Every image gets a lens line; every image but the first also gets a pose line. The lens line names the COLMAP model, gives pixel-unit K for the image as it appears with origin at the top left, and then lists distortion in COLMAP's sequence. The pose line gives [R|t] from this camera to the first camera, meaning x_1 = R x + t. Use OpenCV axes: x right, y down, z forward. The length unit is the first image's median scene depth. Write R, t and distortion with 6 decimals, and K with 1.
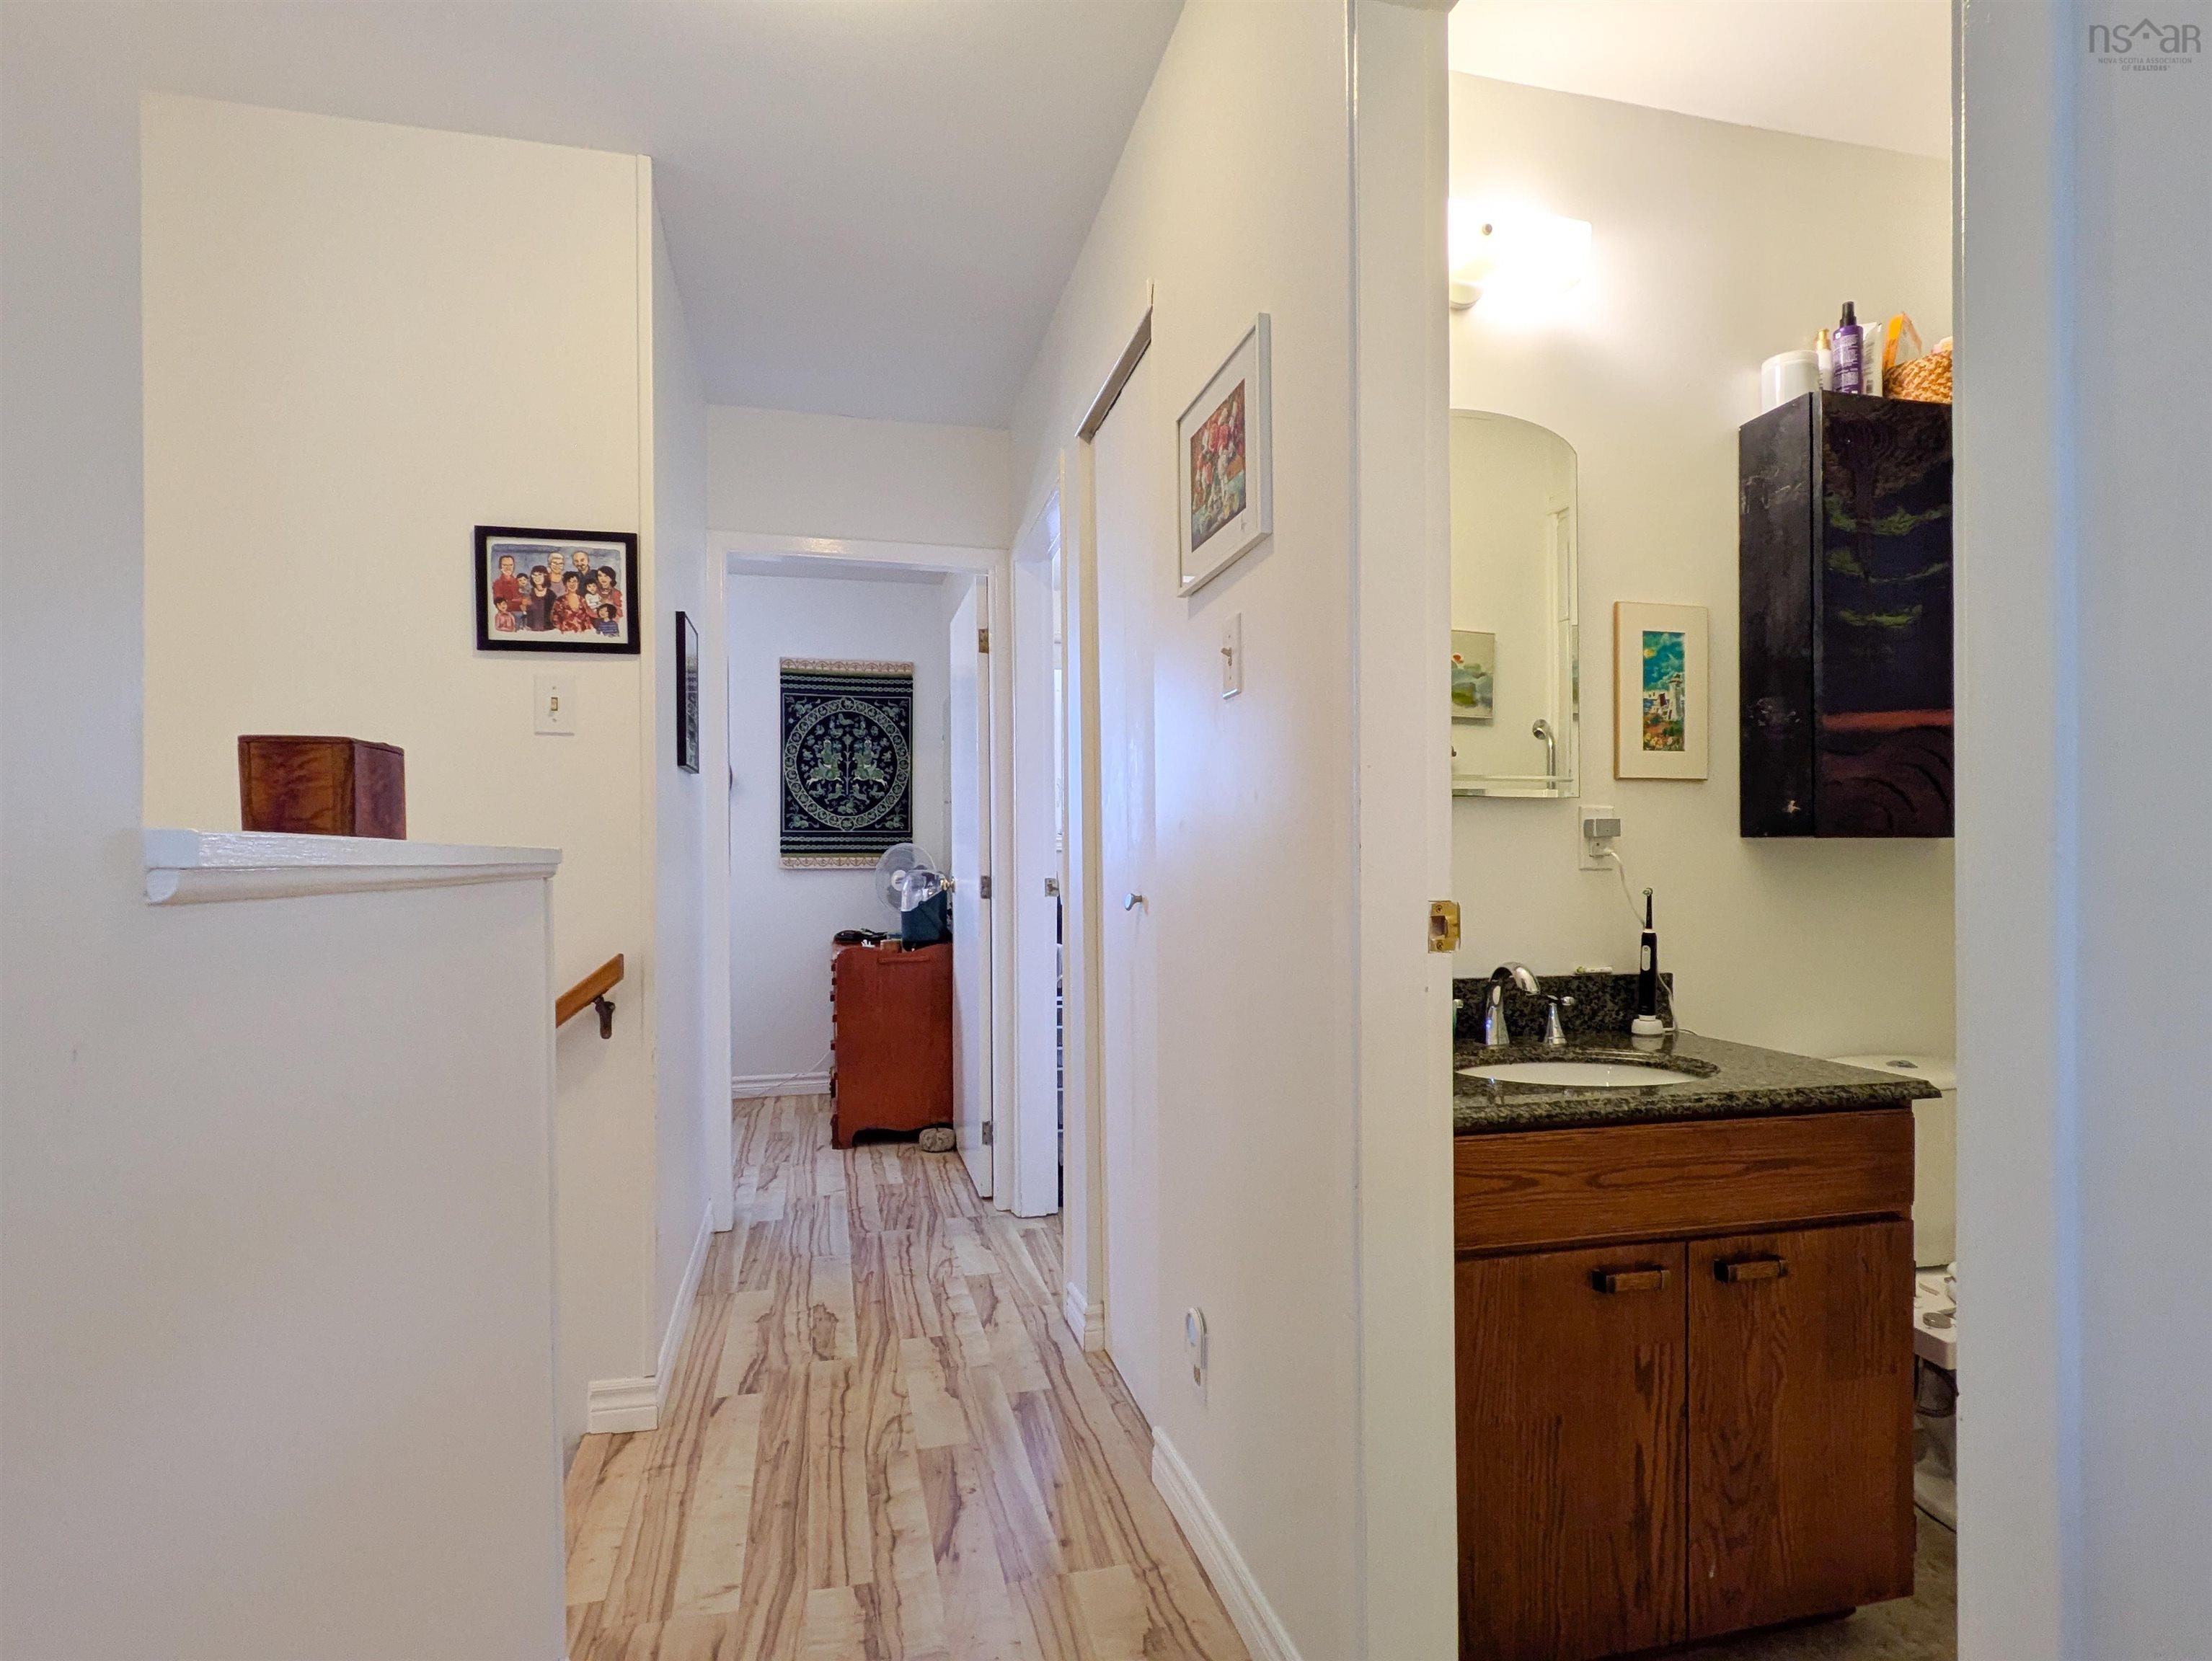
lens RADIAL K [[1184.0, 0, 1083.4], [0, 1184.0, 863.1], [0, 0, 1]] dist [-0.000331, -0.000541]
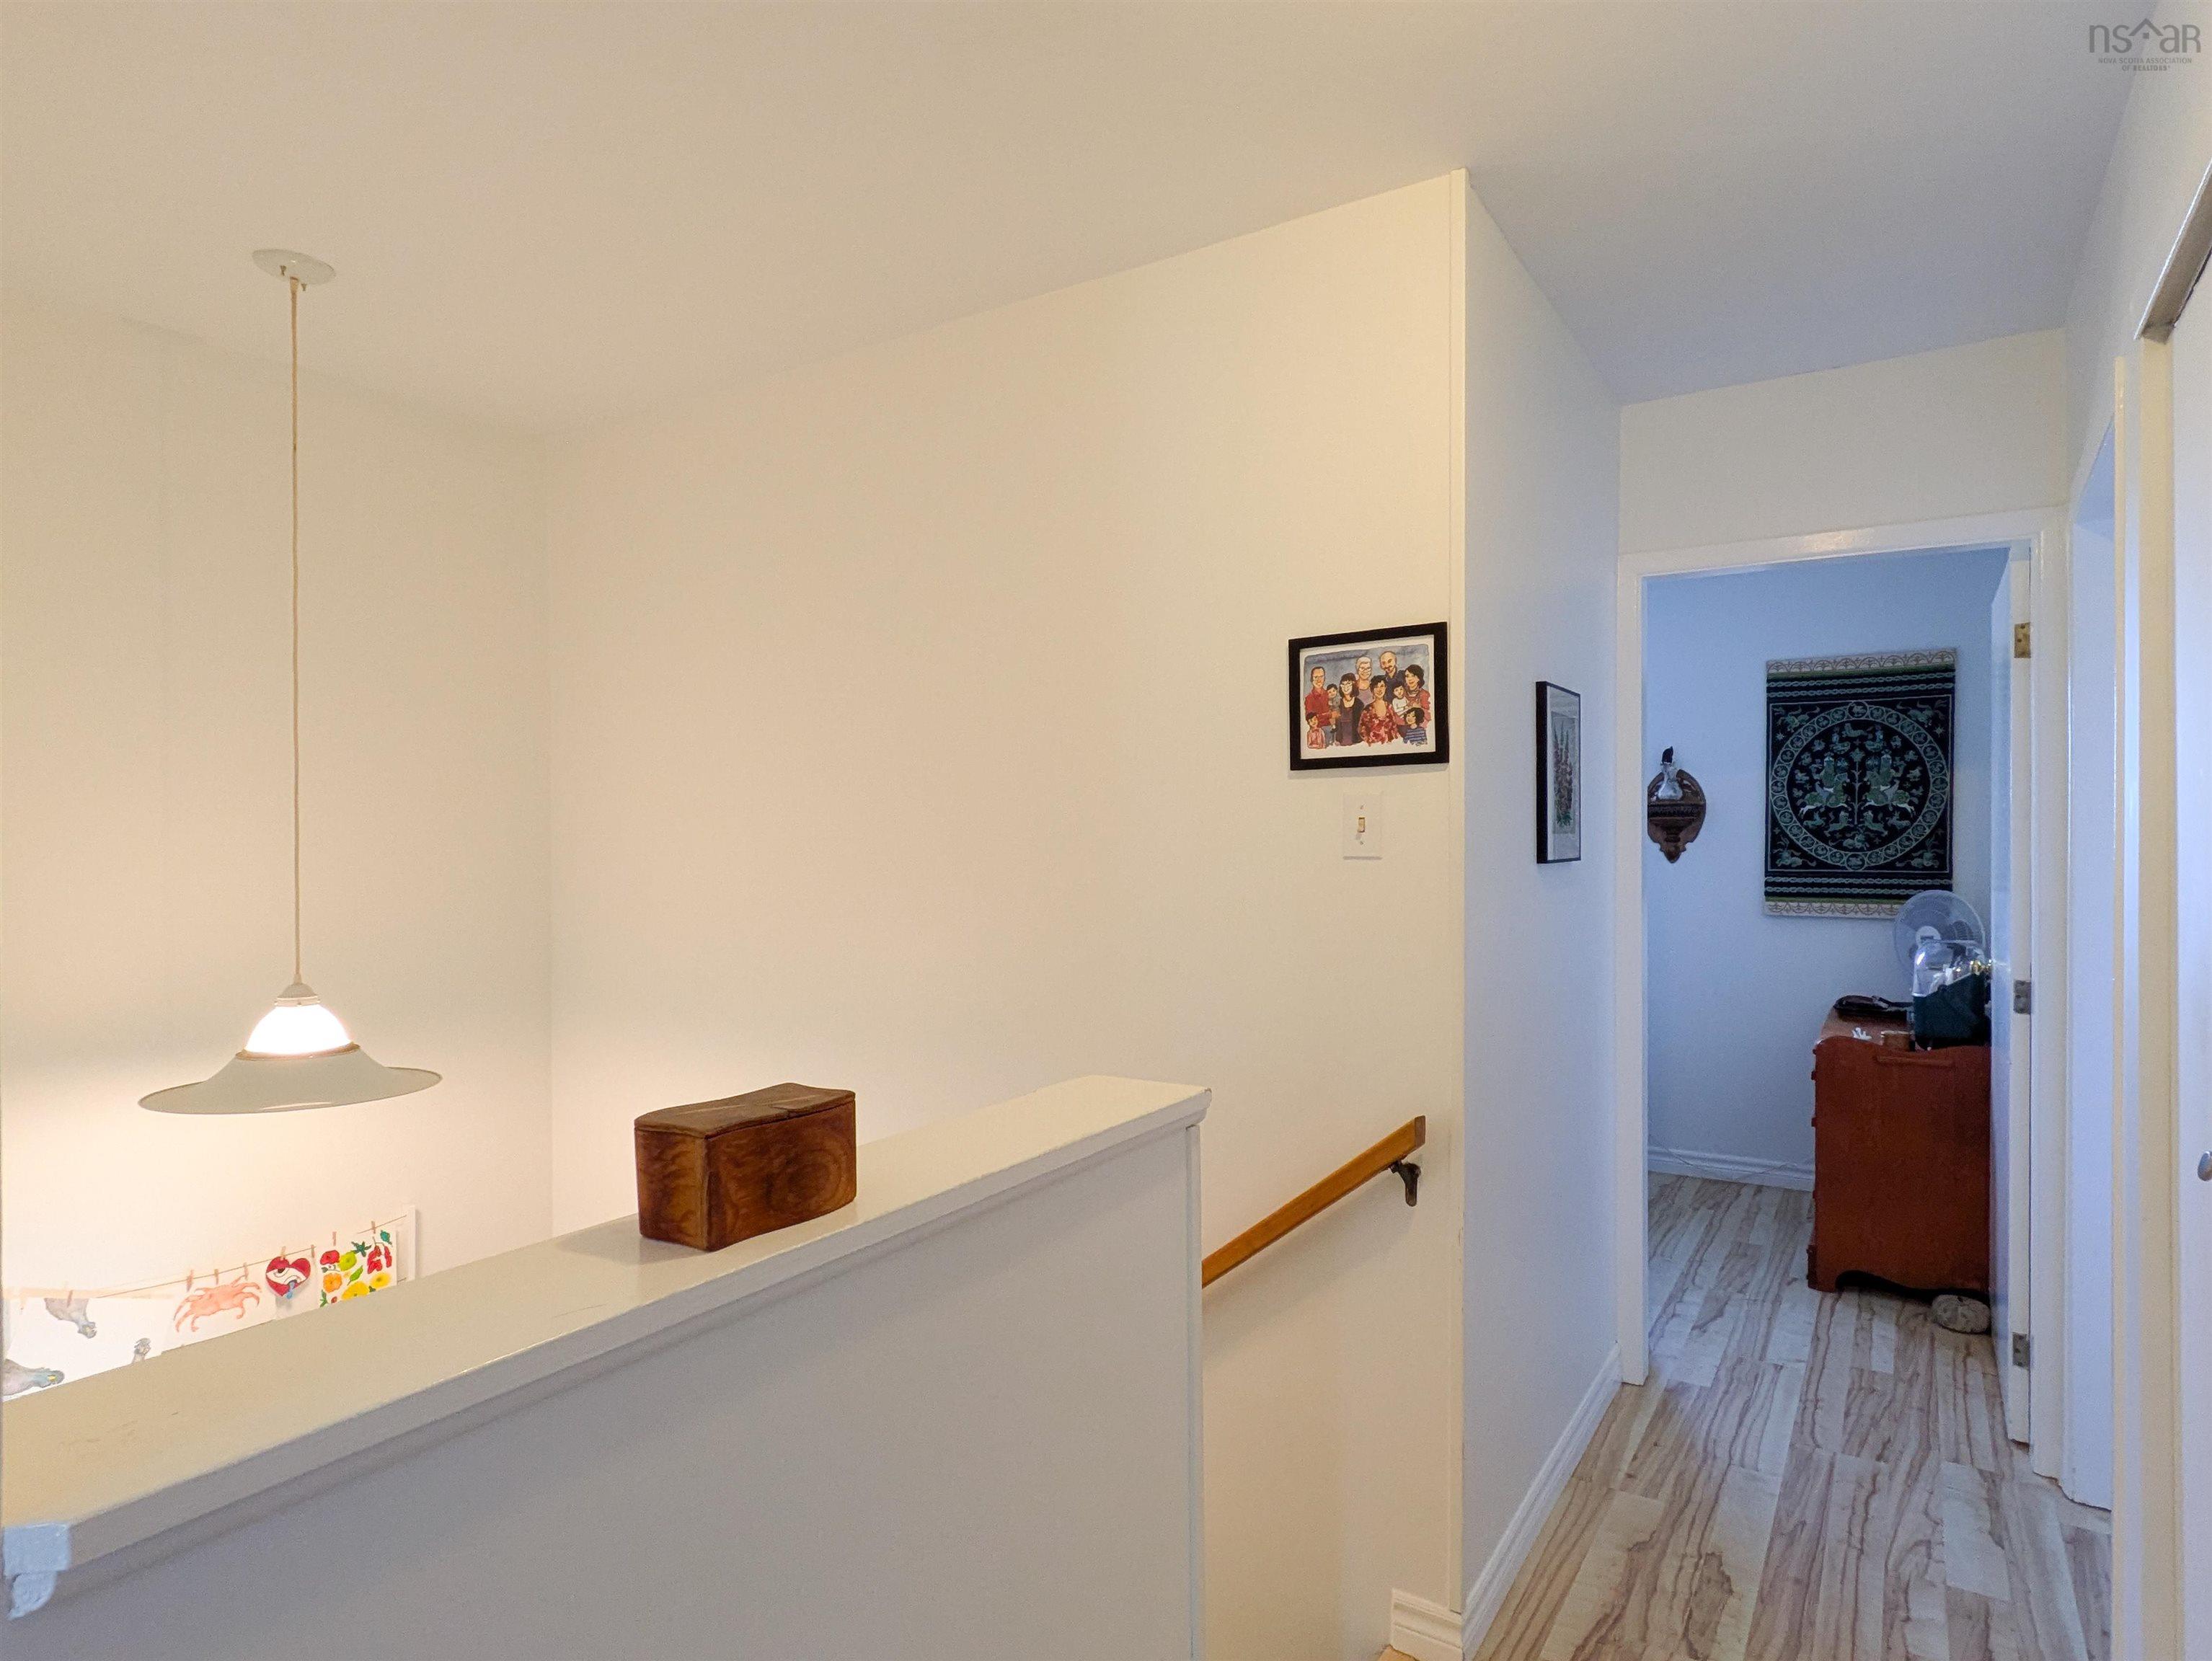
lens RADIAL K [[1205.7, 0, 1138.6], [0, 1205.7, 871.9], [0, 0, 1]] dist [0.007655, -0.002595]
pose [[0.711883, 0.007704, -0.702256, 0.044025], [0.004797, 0.999863, 0.015832, -0.063210], [0.702282, -0.014639, 0.711748, 0.124251]]
